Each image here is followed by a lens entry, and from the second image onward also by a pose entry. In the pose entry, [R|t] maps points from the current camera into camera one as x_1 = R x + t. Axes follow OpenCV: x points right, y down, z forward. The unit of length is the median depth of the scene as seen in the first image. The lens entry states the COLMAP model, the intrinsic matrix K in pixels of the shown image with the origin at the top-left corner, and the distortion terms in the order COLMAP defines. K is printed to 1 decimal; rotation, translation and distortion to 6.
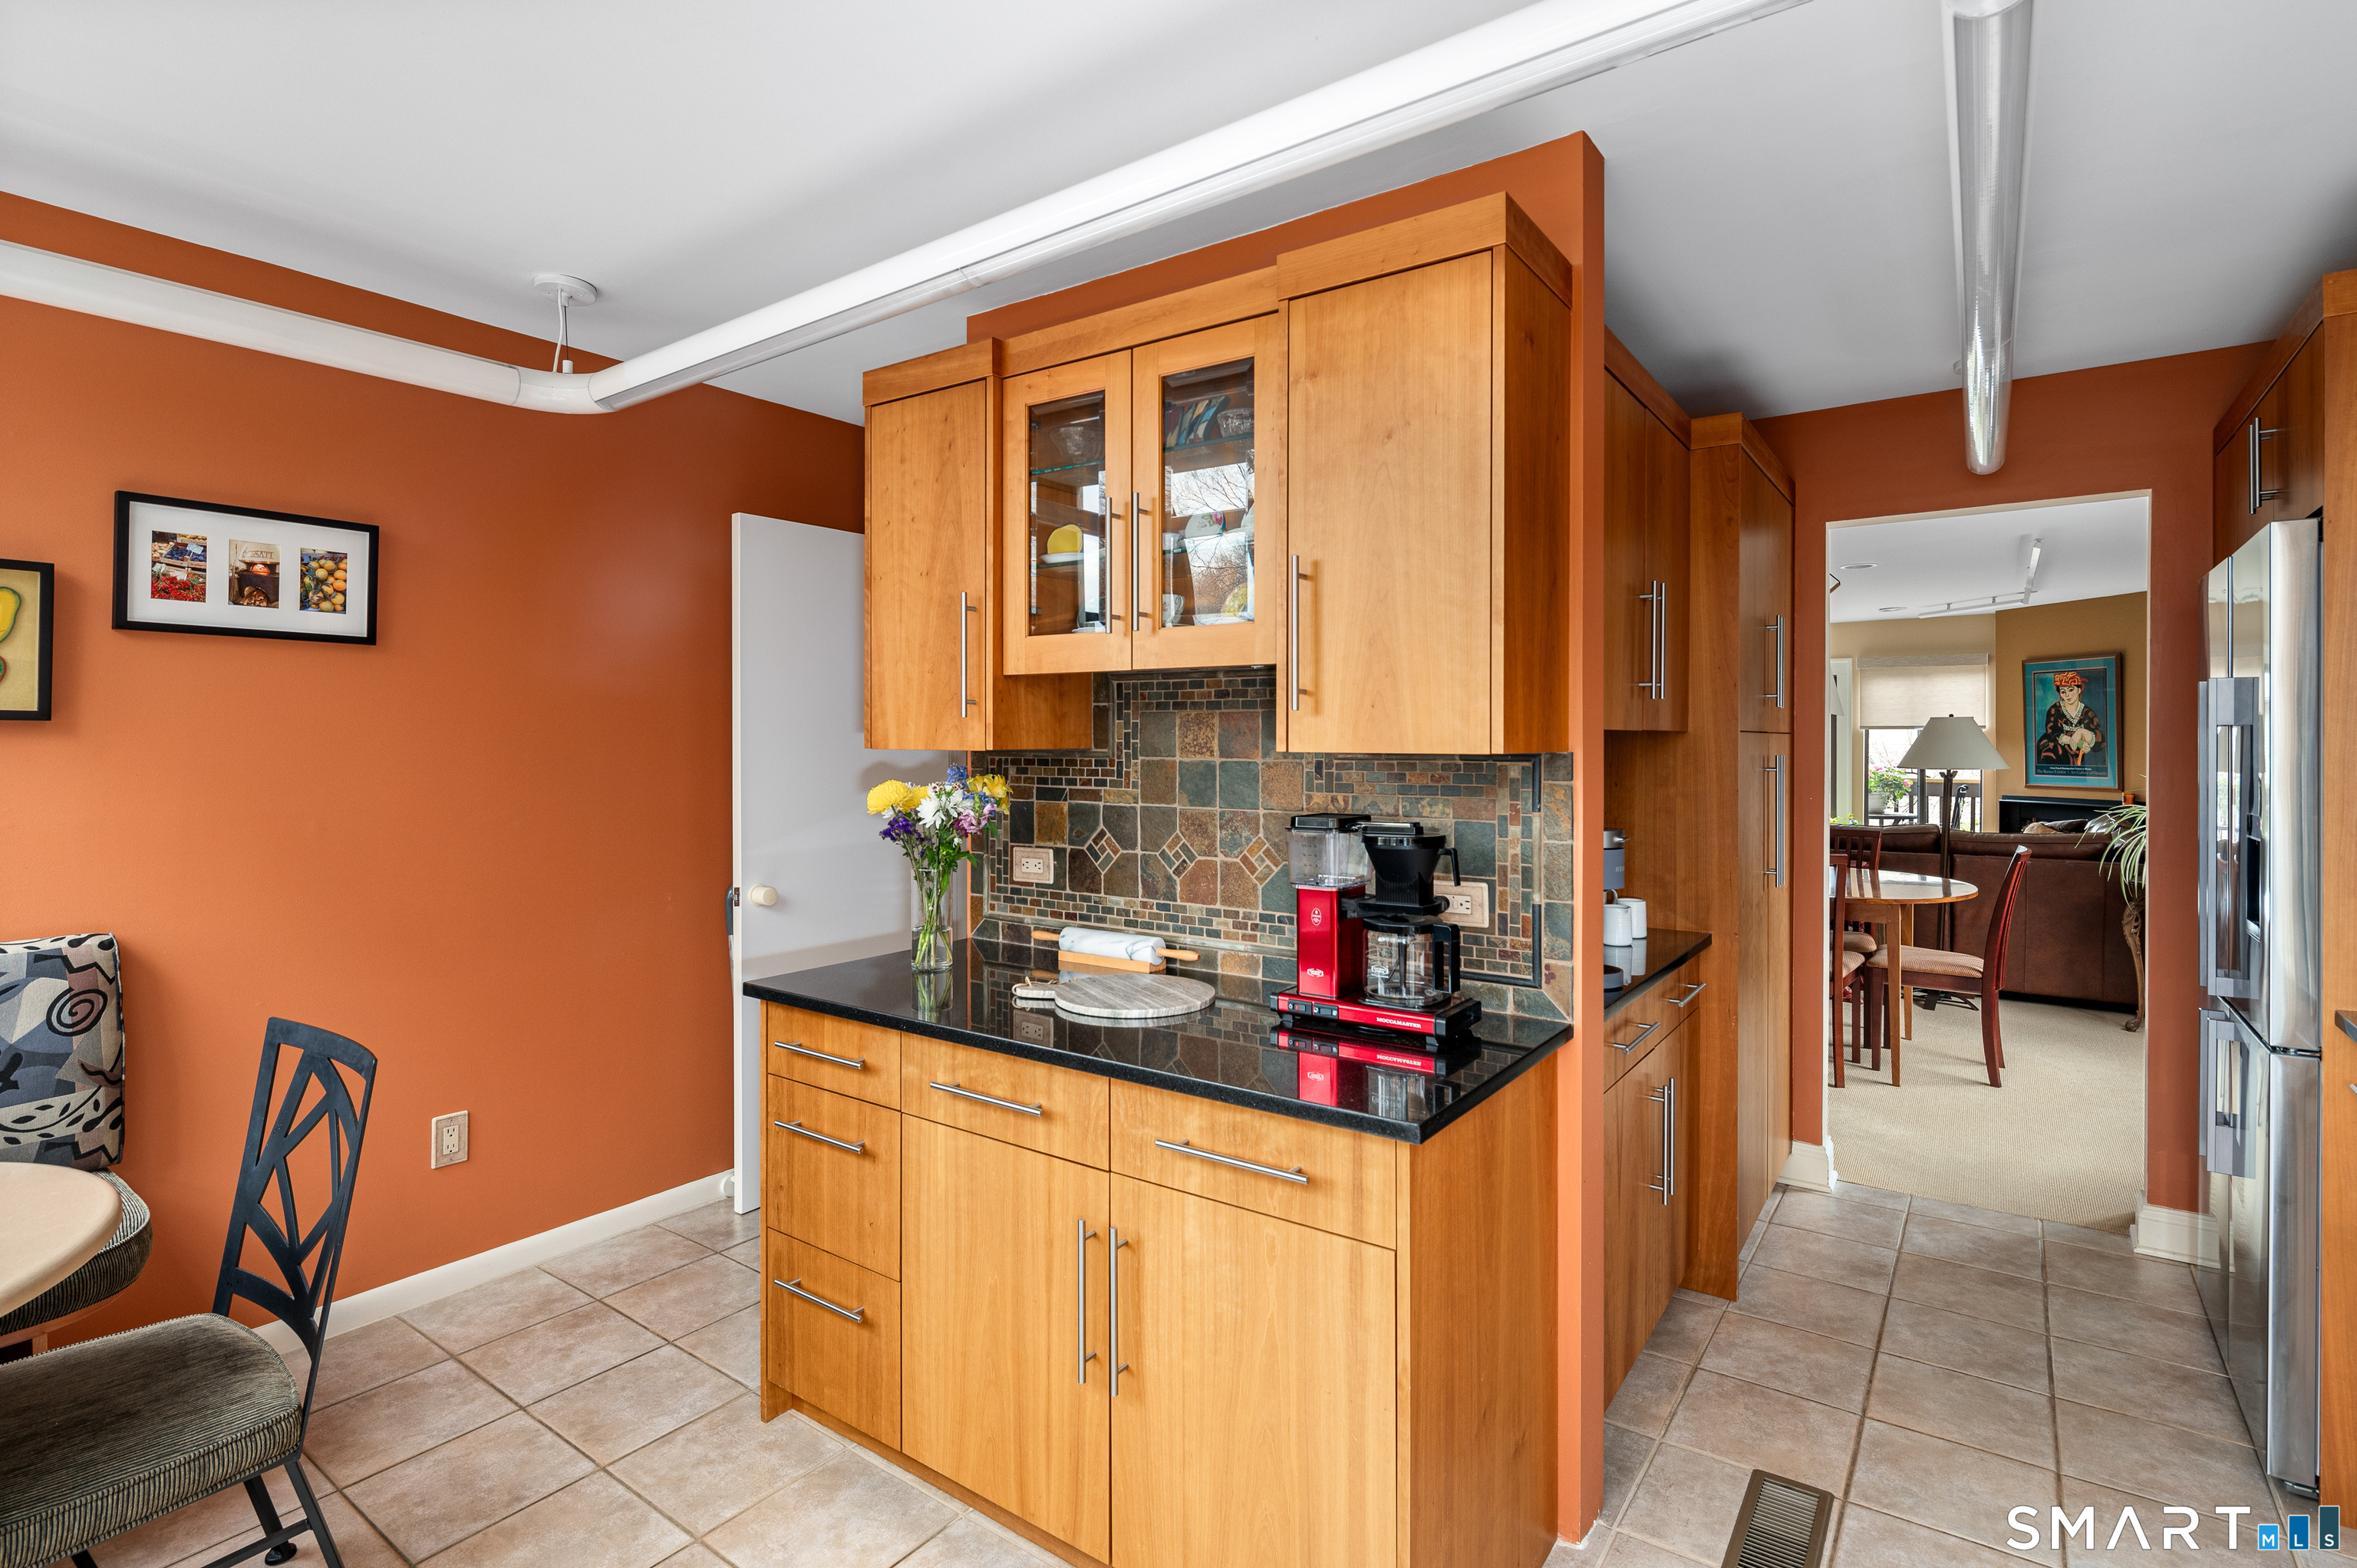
lens RADIAL K [[1146.8, 0, 1183.0], [0, 1146.8, 745.7], [0, 0, 1]] dist [-0.000878, -0.000849]
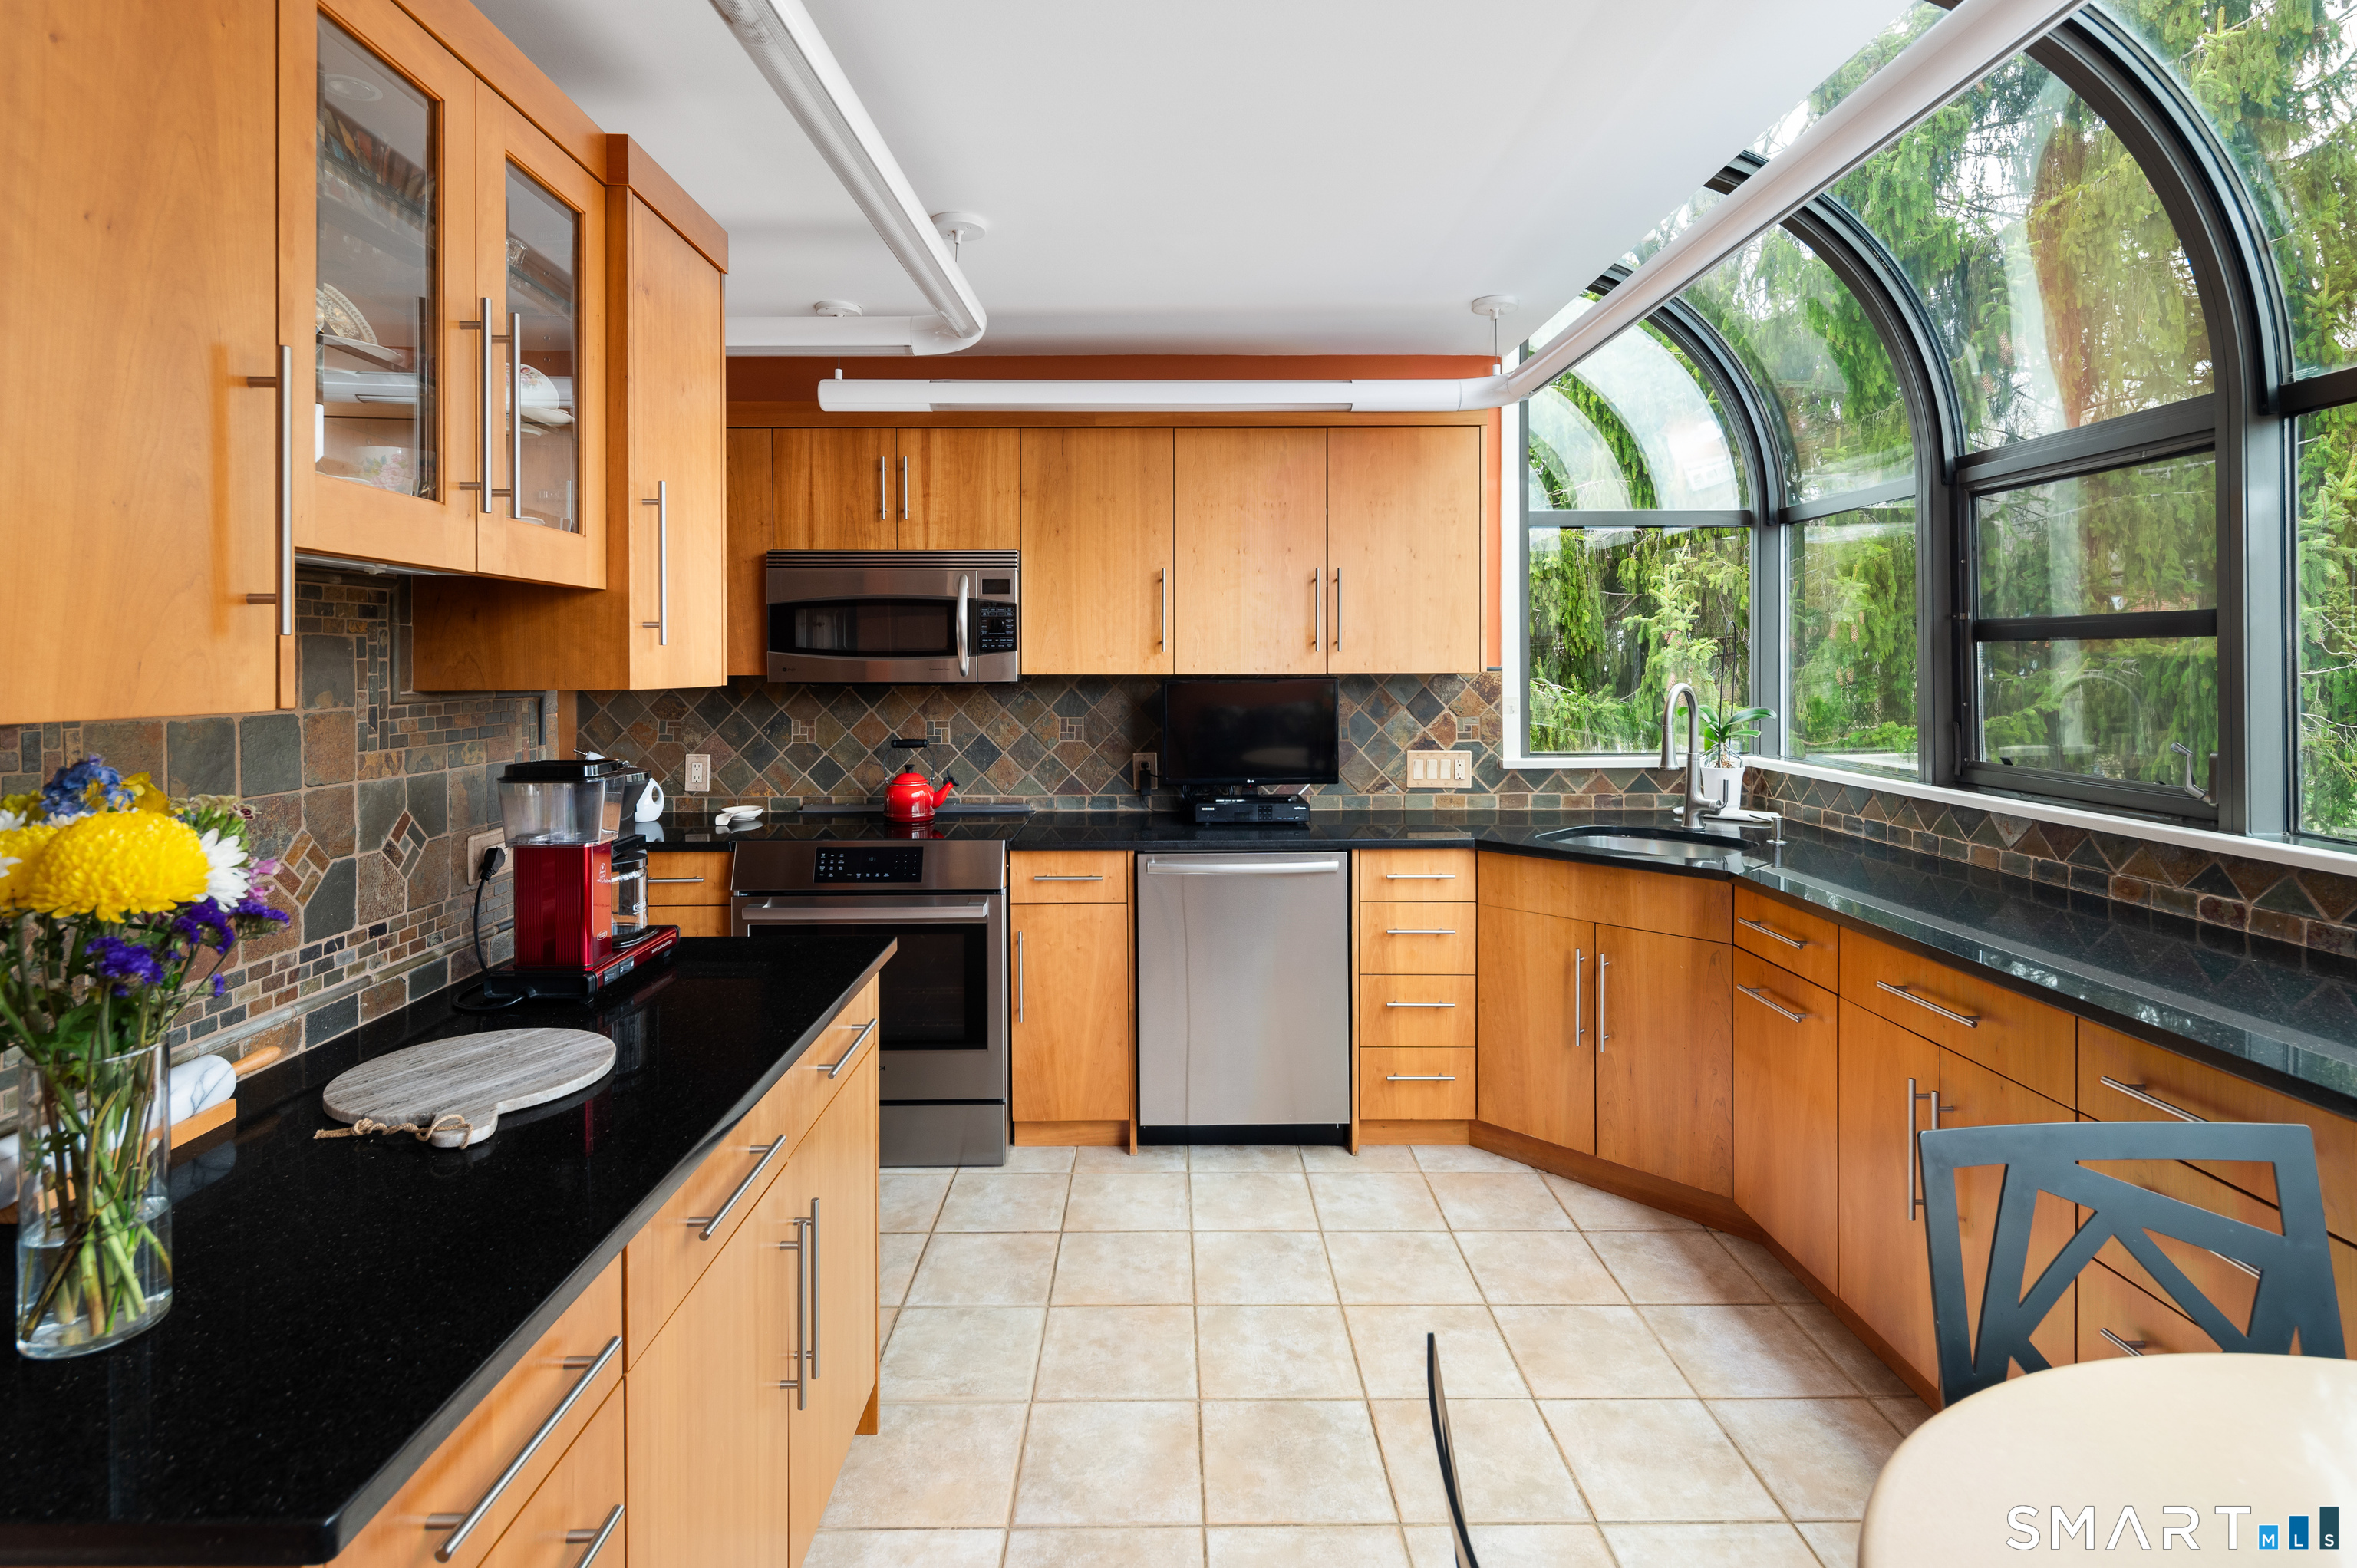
lens RADIAL K [[1145.7, 0, 1172.7], [0, 1145.7, 666.2], [0, 0, 1]] dist [0.001887, -0.001024]
pose [[-0.590982, 0.000008, 0.806685, -0.726125], [0.007716, 0.999954, 0.005643, -0.012525], [-0.806648, 0.009559, -0.590955, 0.968276]]
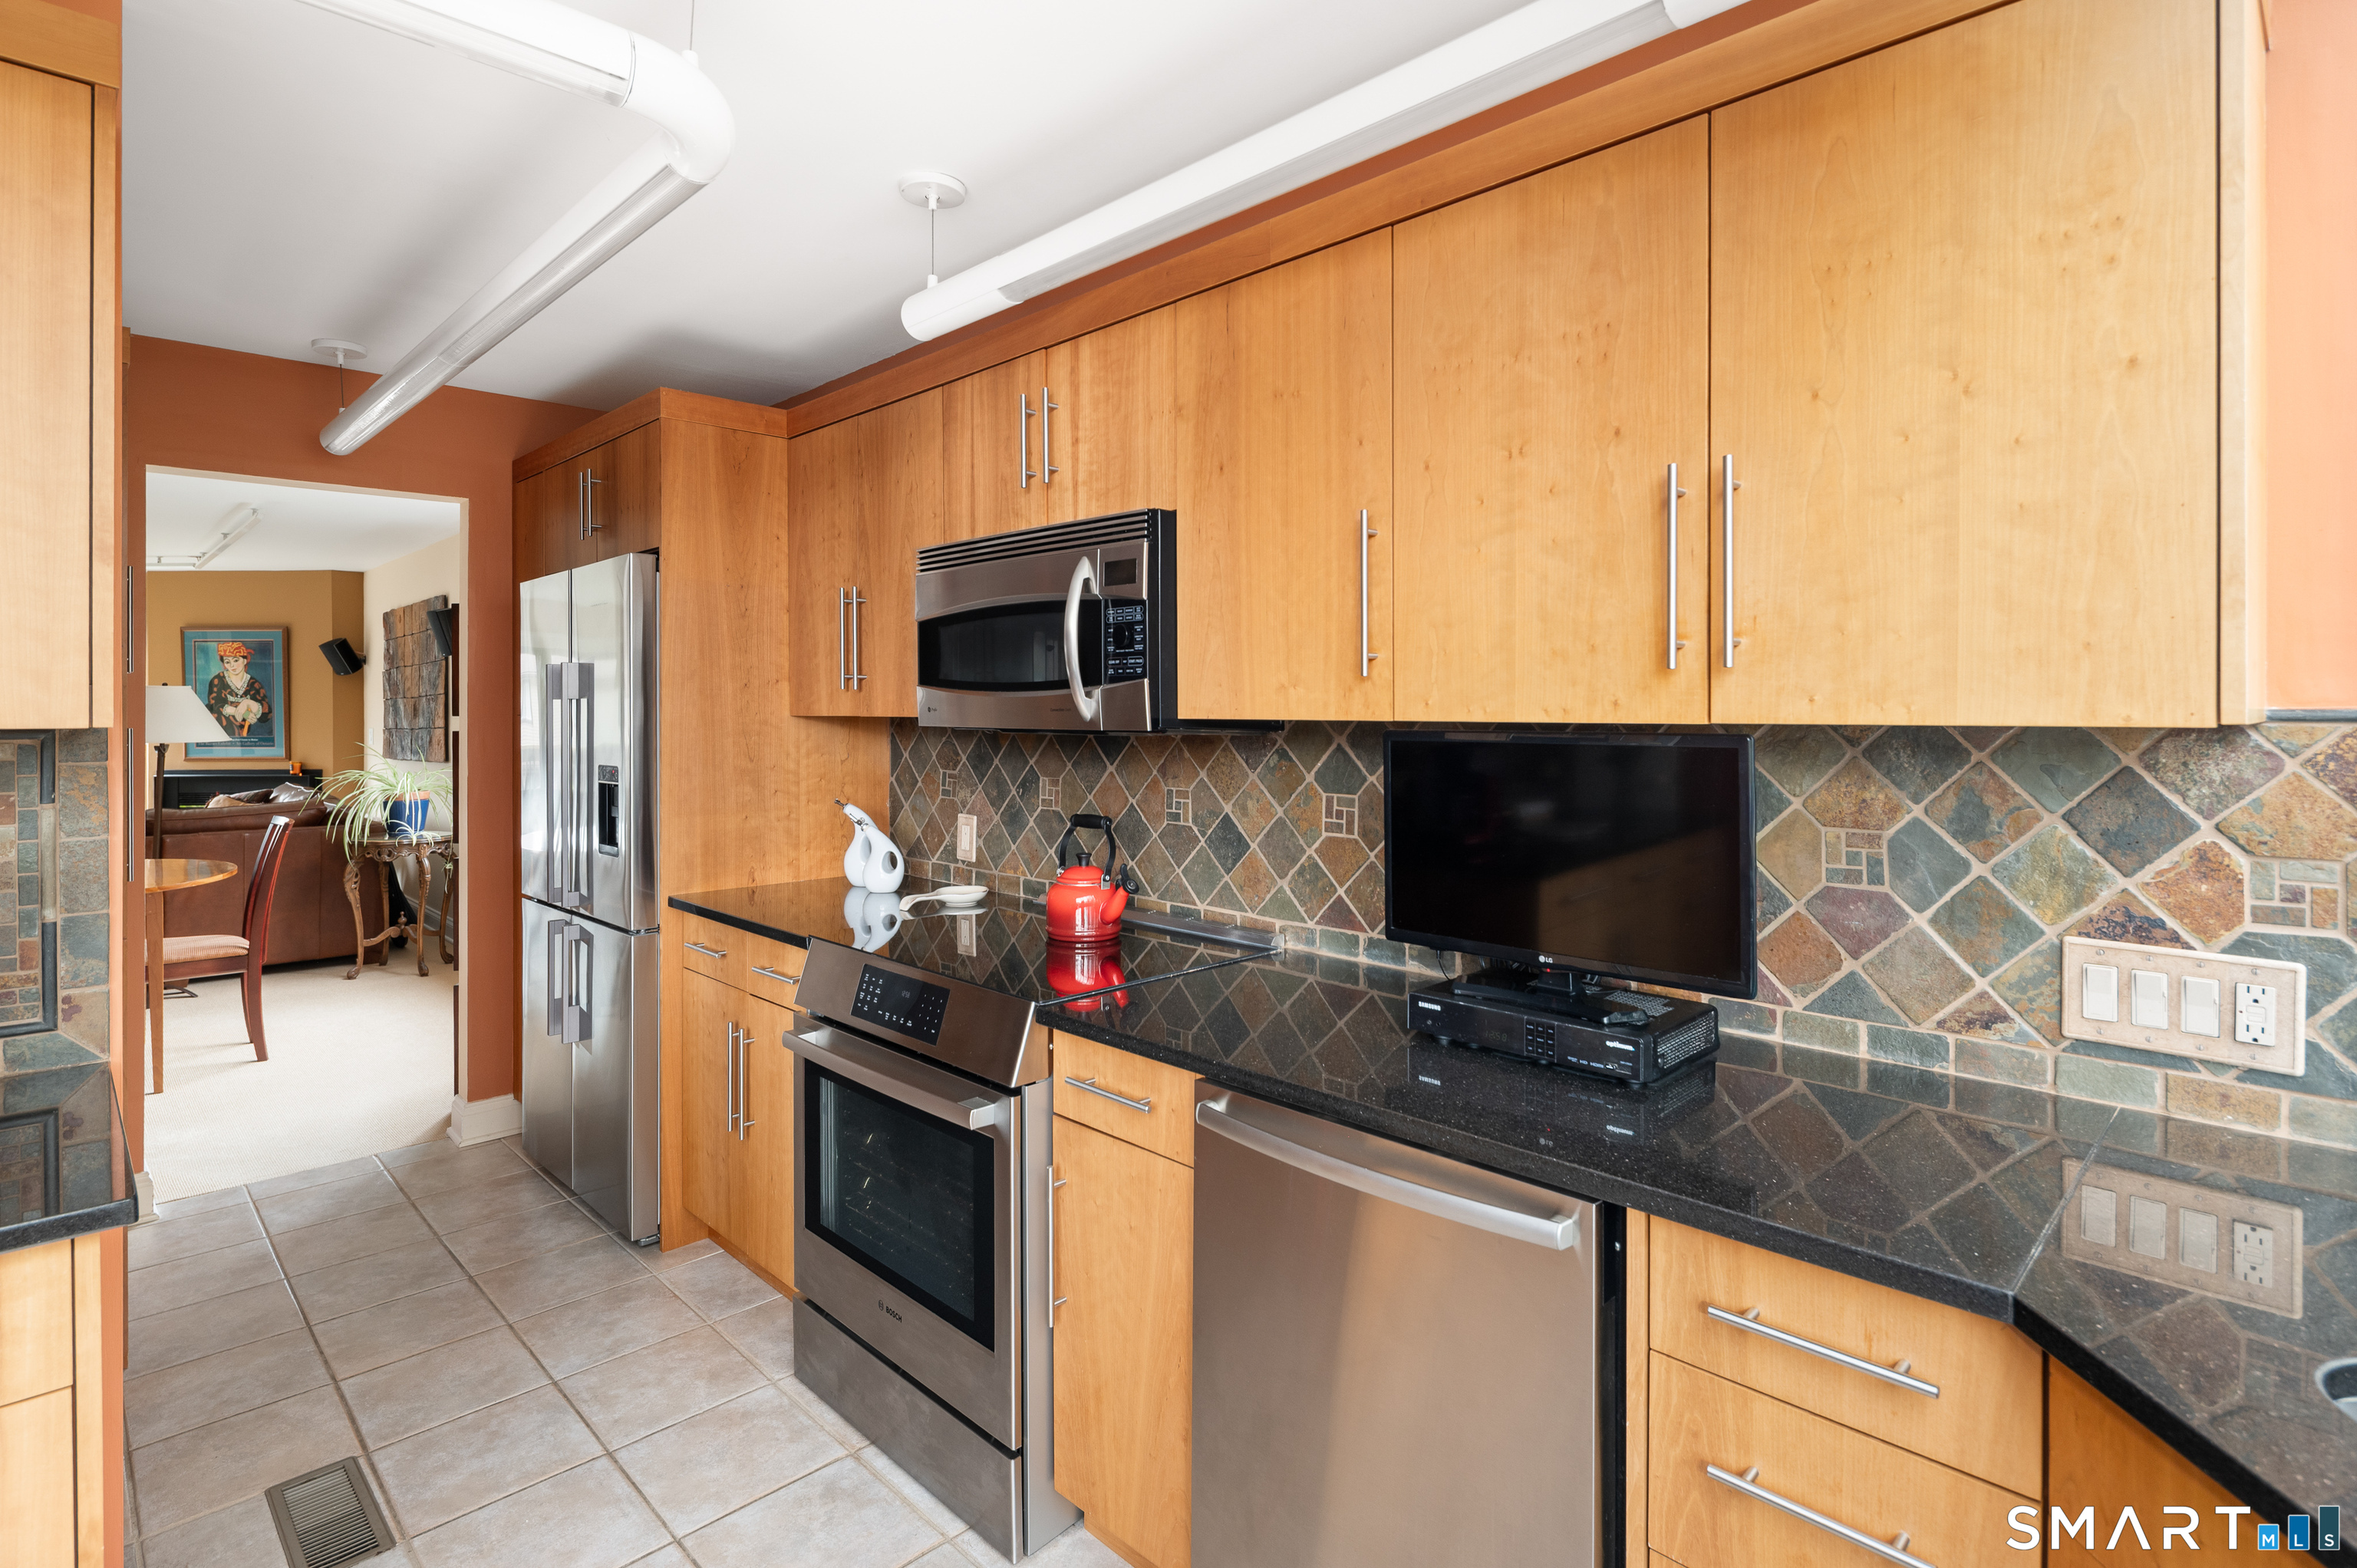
lens RADIAL K [[1158.1, 0, 1182.7], [0, 1158.1, 708.1], [0, 0, 1]] dist [0.000841, -0.000130]
pose [[0.165593, 0.001544, 0.986193, -0.284158], [0.005679, 0.999981, -0.002520, -0.000894], [-0.986178, 0.006018, 0.165581, 0.091382]]
